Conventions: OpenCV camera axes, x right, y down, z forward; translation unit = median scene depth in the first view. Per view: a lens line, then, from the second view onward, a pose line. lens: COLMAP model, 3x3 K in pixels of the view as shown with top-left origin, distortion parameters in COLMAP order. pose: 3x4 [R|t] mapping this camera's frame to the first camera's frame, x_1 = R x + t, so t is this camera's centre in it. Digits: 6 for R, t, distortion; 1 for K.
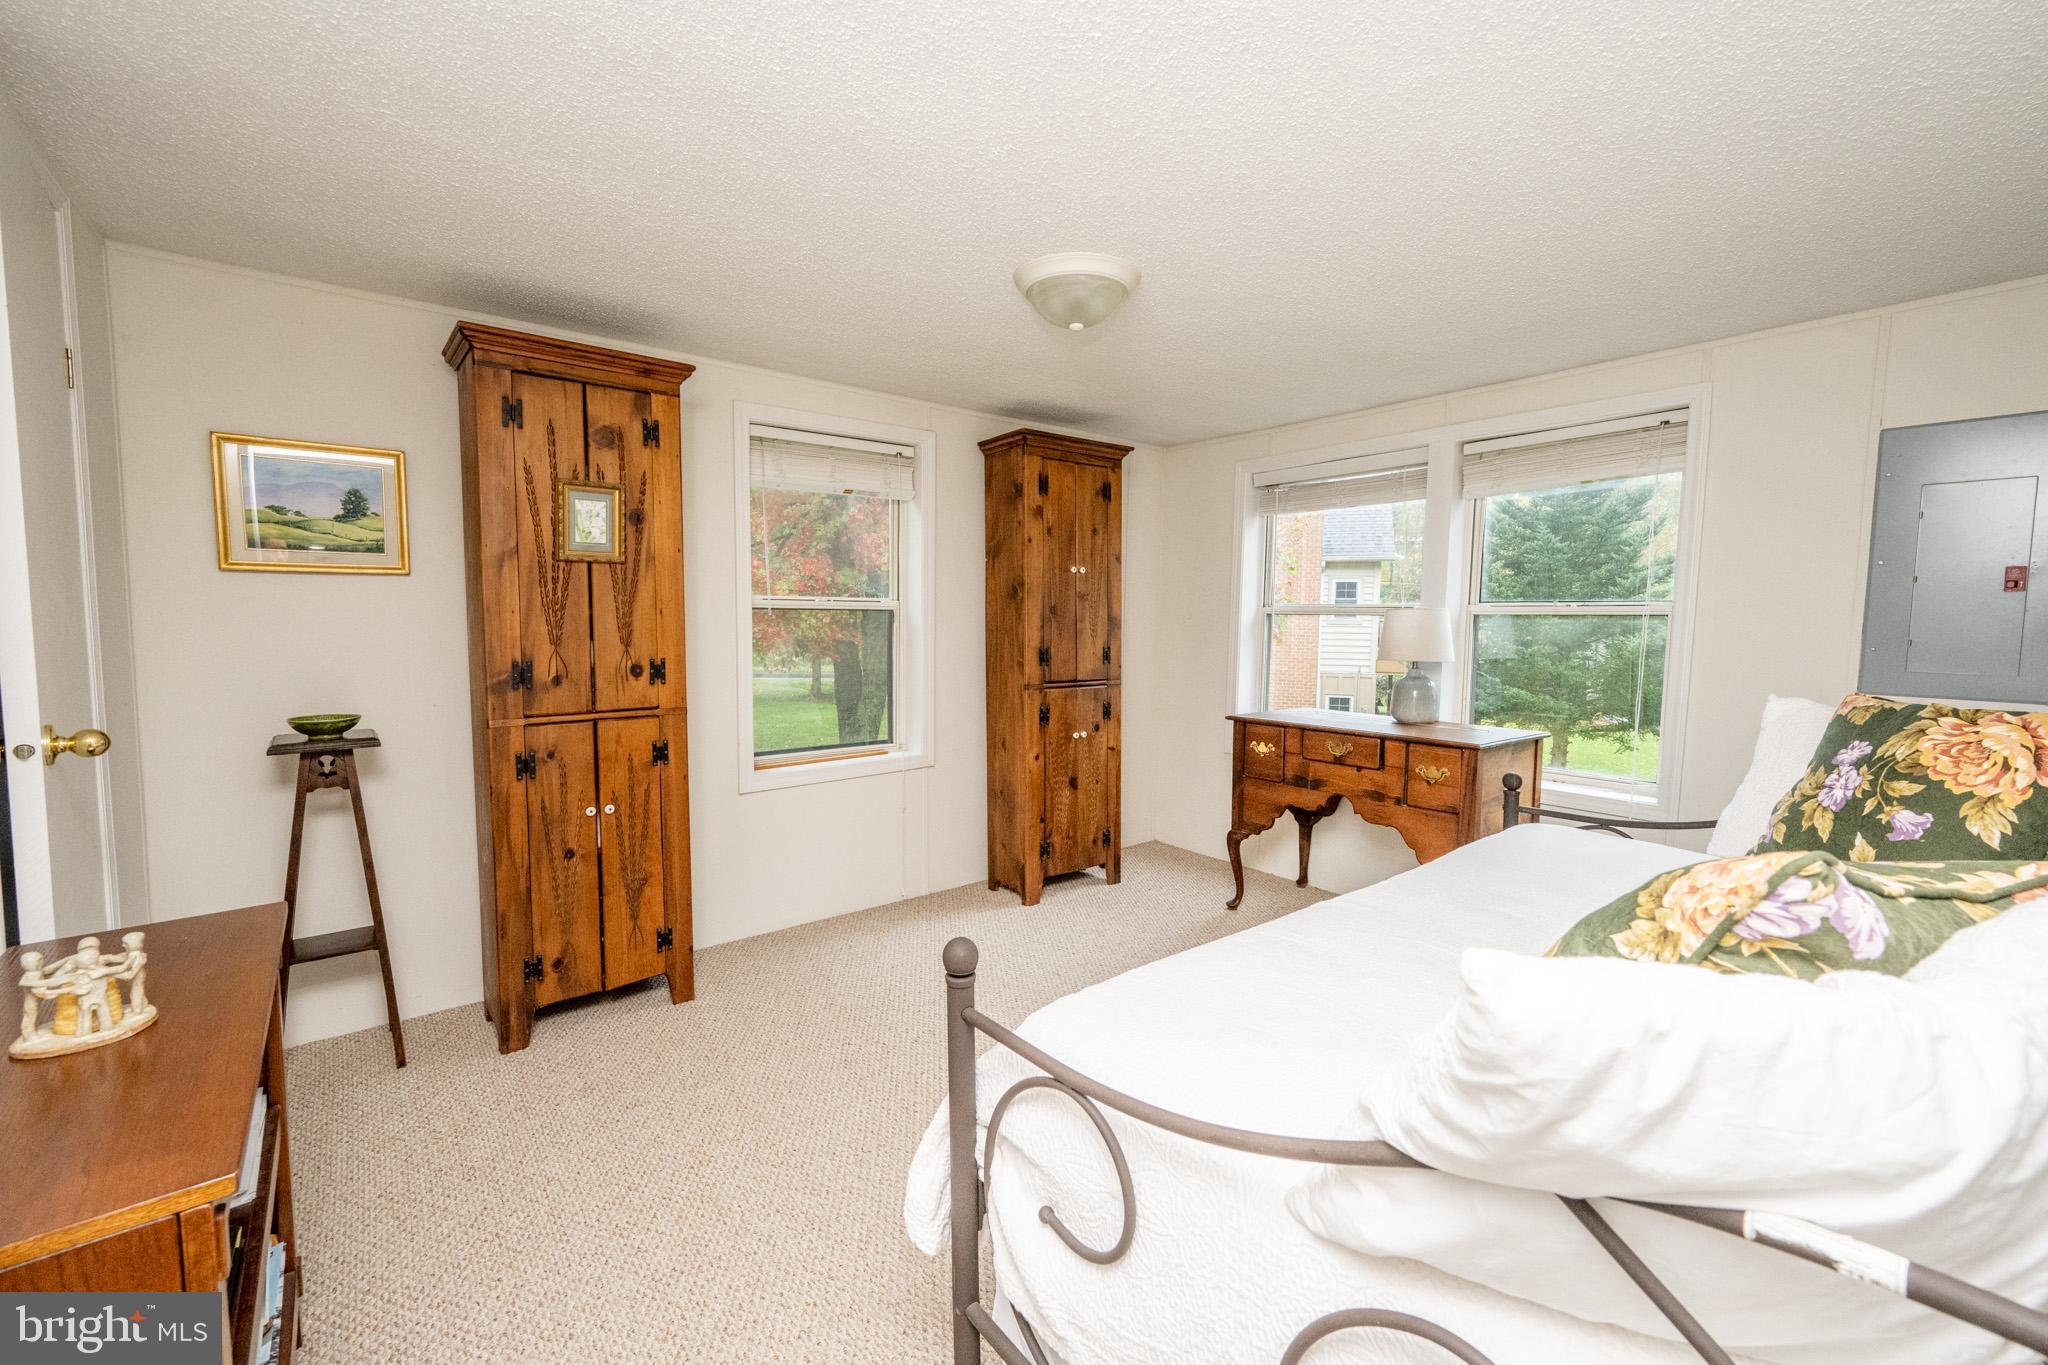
lens RADIAL K [[825.0, 0, 1026.7], [0, 825.0, 679.3], [0, 0, 1]] dist [-0.001208, 0.000003]
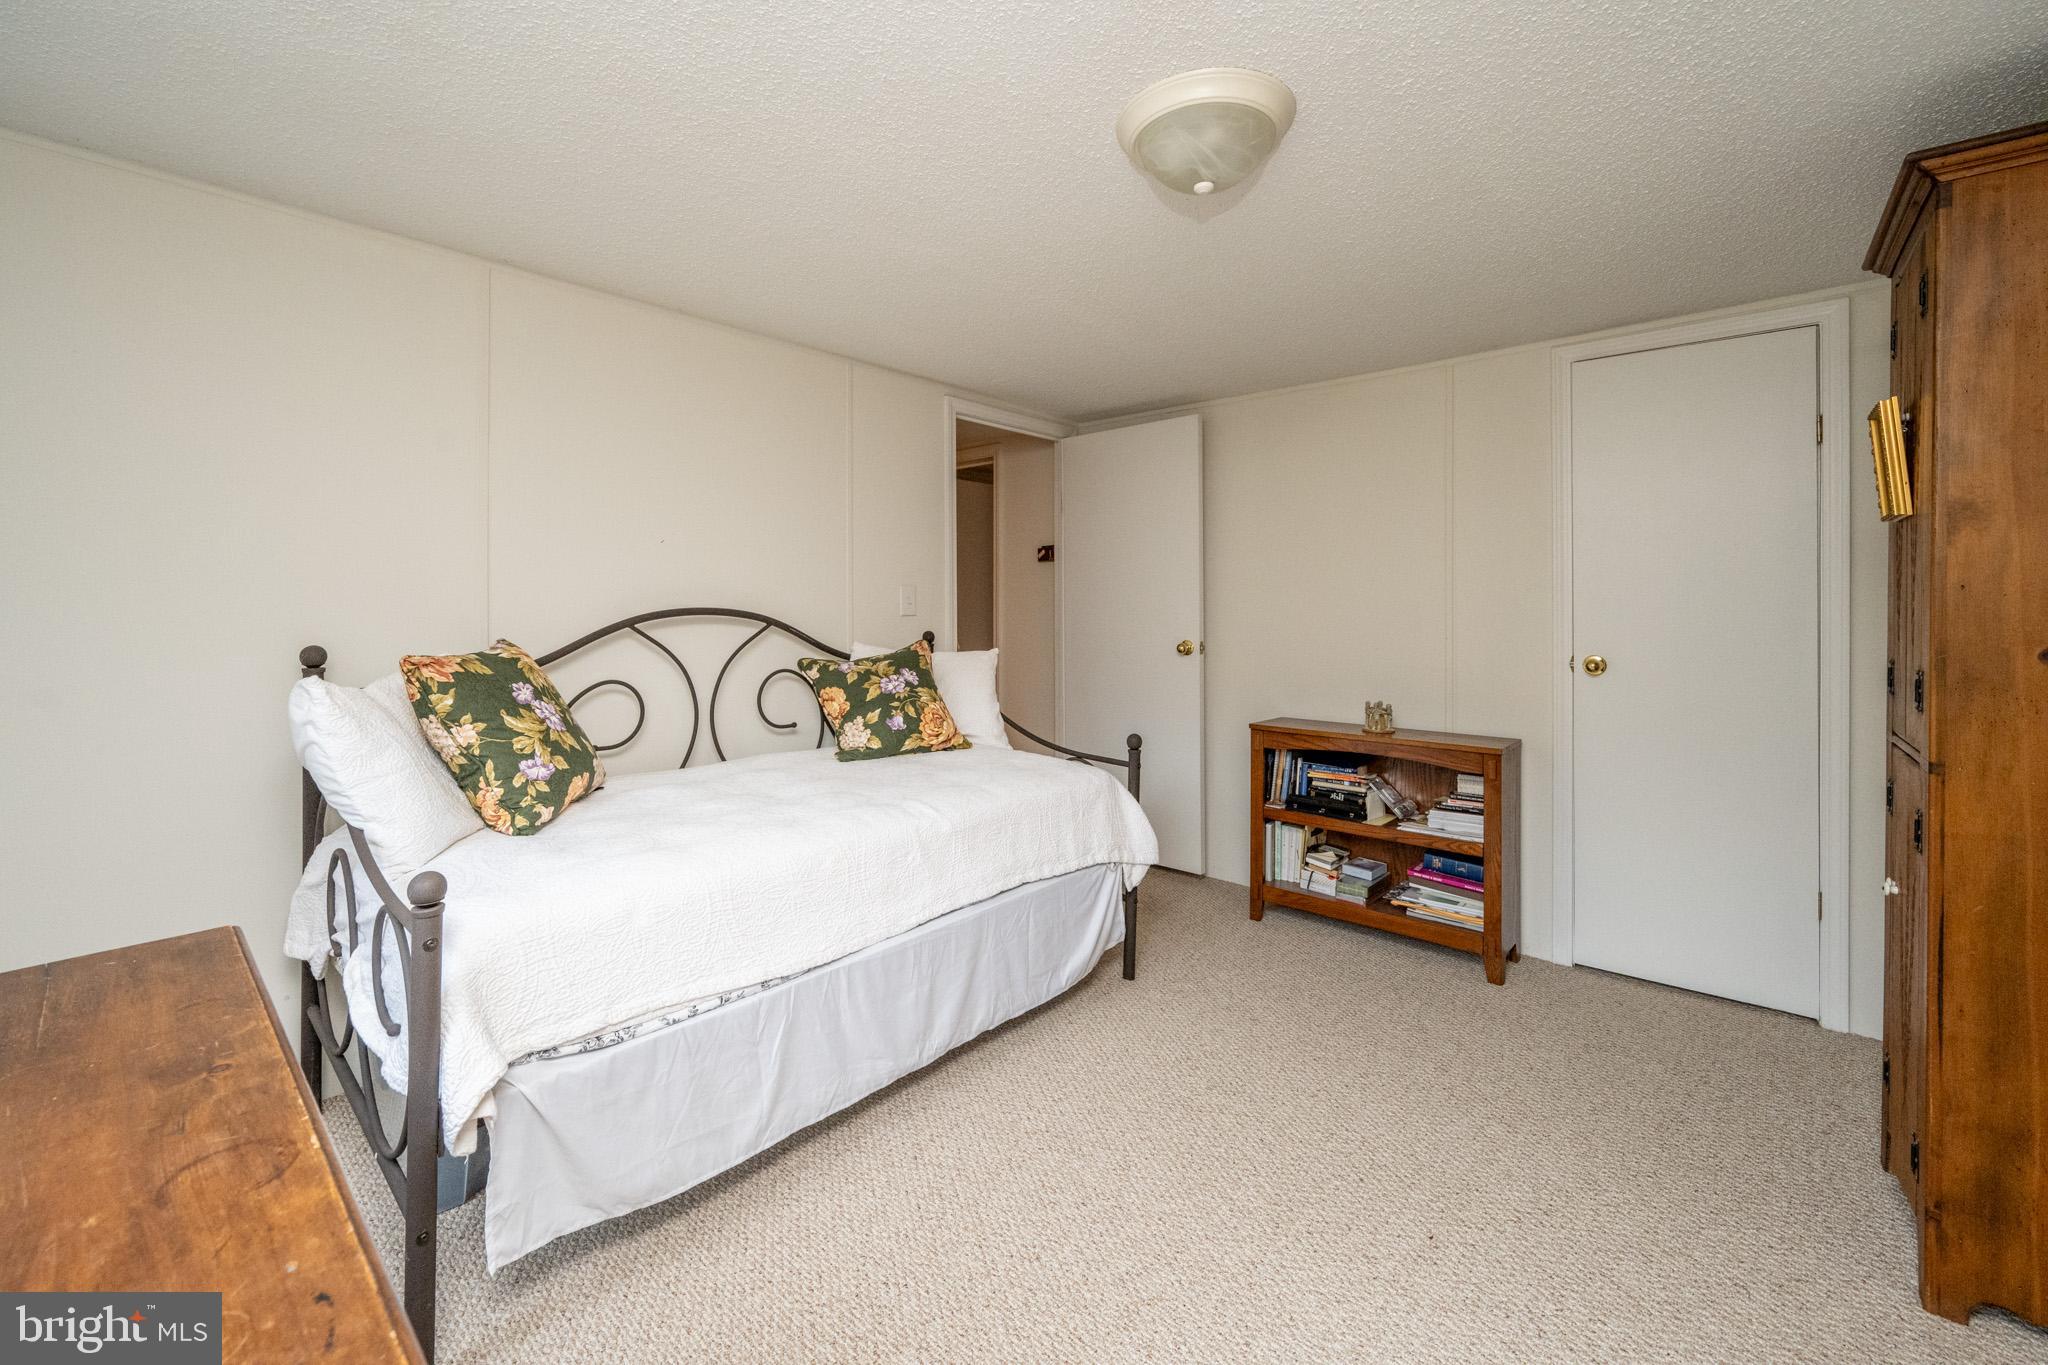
lens RADIAL K [[847.5, 0, 1030.1], [0, 847.5, 604.2], [0, 0, 1]] dist [-0.002441, -0.000135]
pose [[-0.985677, -0.012647, -0.168168, 0.238200], [-0.025147, 0.997058, 0.072411, -0.082609], [0.166758, 0.075603, -0.983095, 1.246948]]
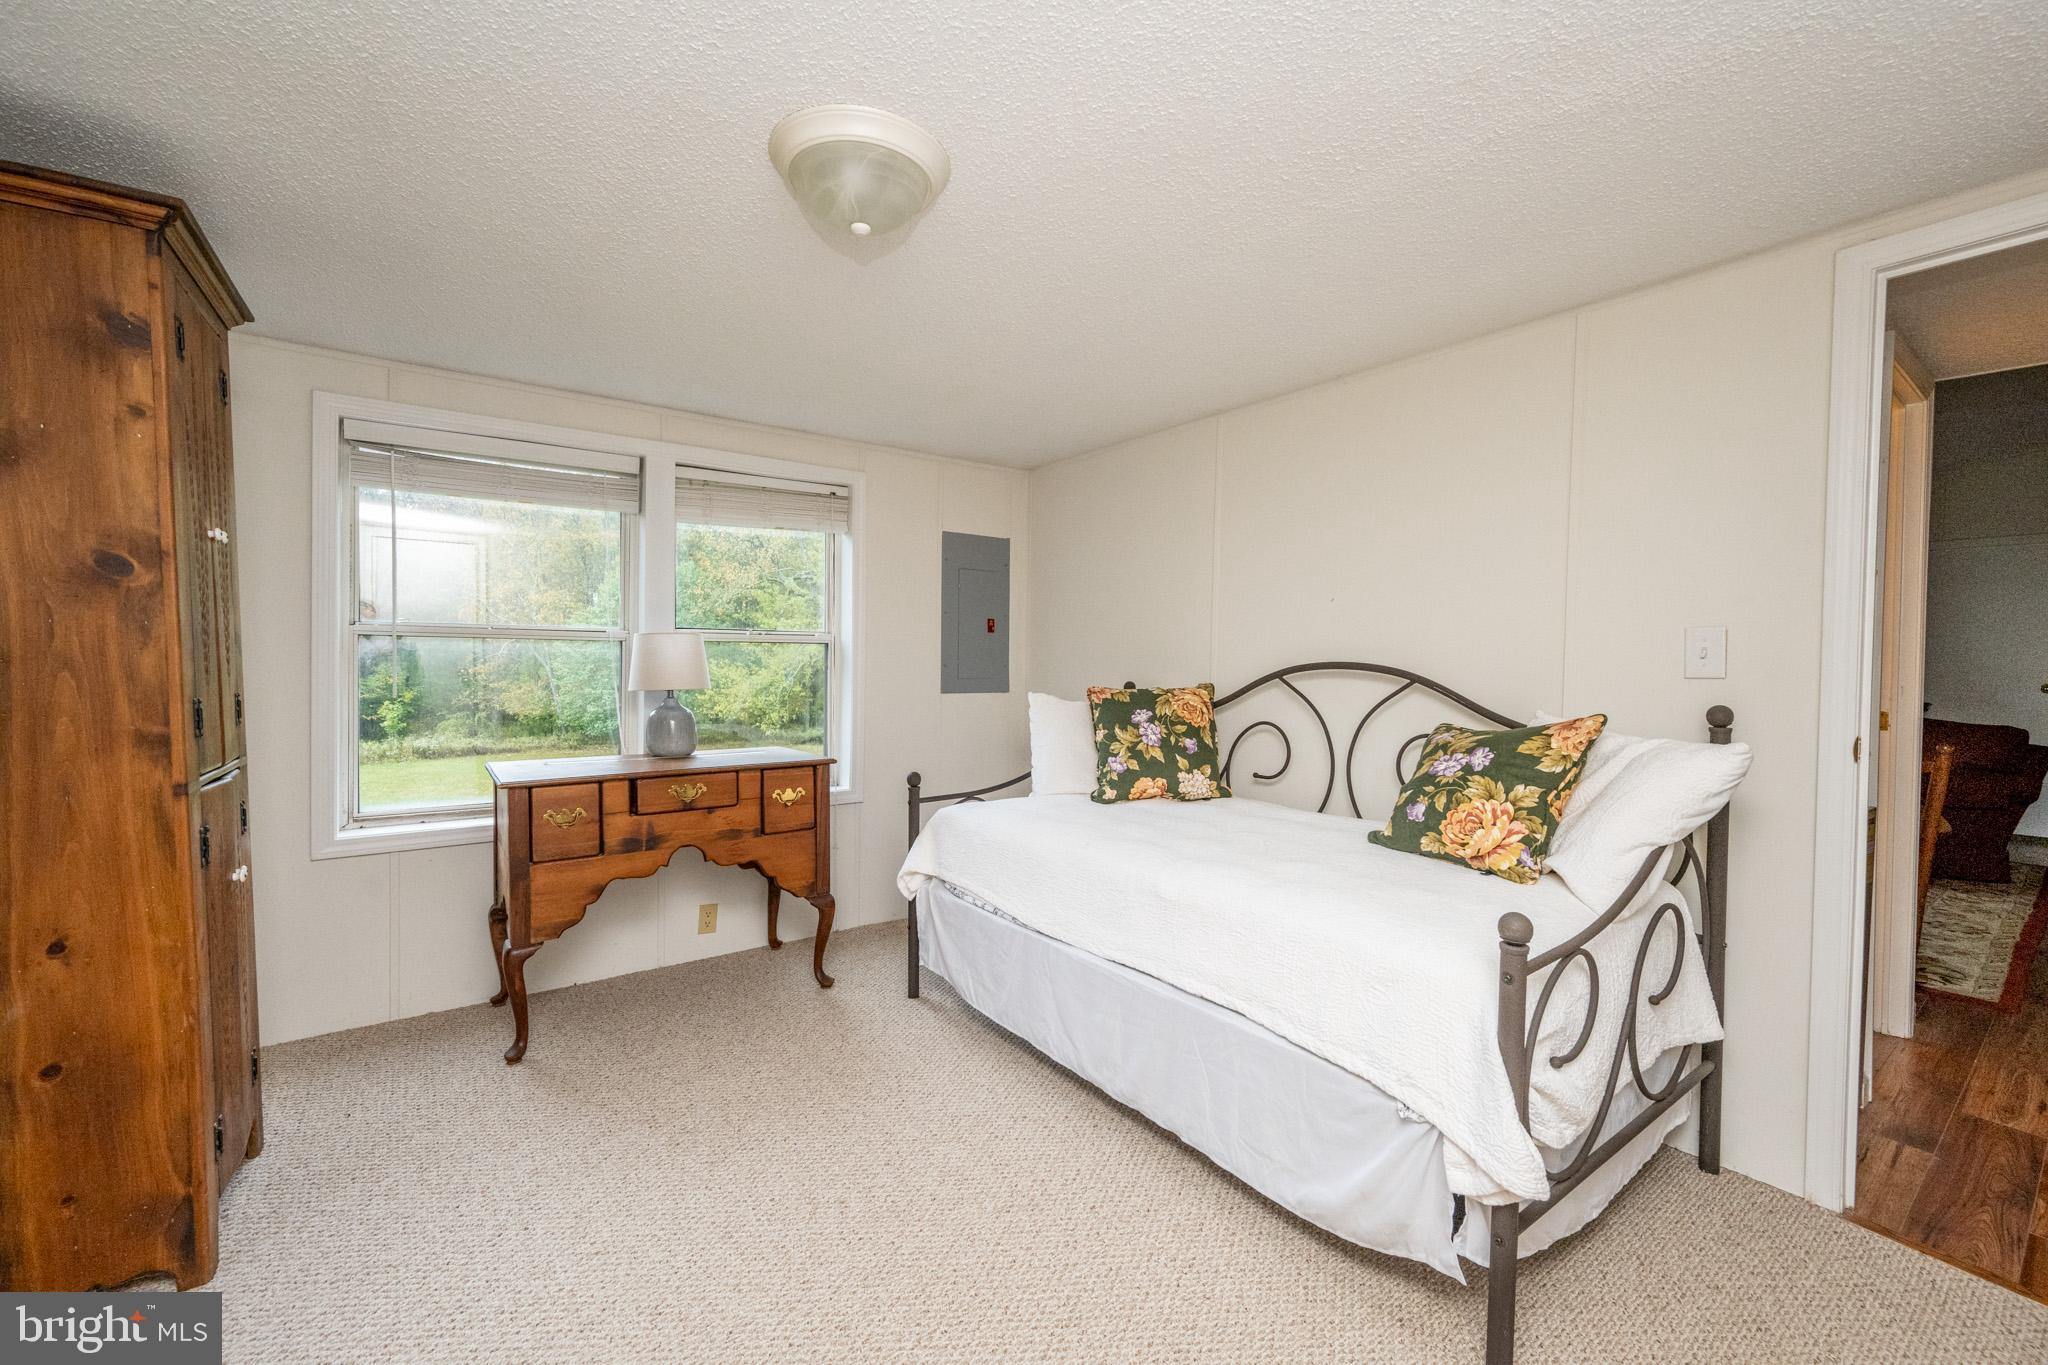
lens RADIAL K [[828.8, 0, 1017.4], [0, 828.8, 680.0], [0, 0, 1]] dist [-0.001763, -0.000185]
pose [[0.051829, -0.032672, 0.998121, -0.480146], [0.068116, 0.997253, 0.029106, -0.036060], [-0.996330, 0.066479, 0.053912, 0.612643]]
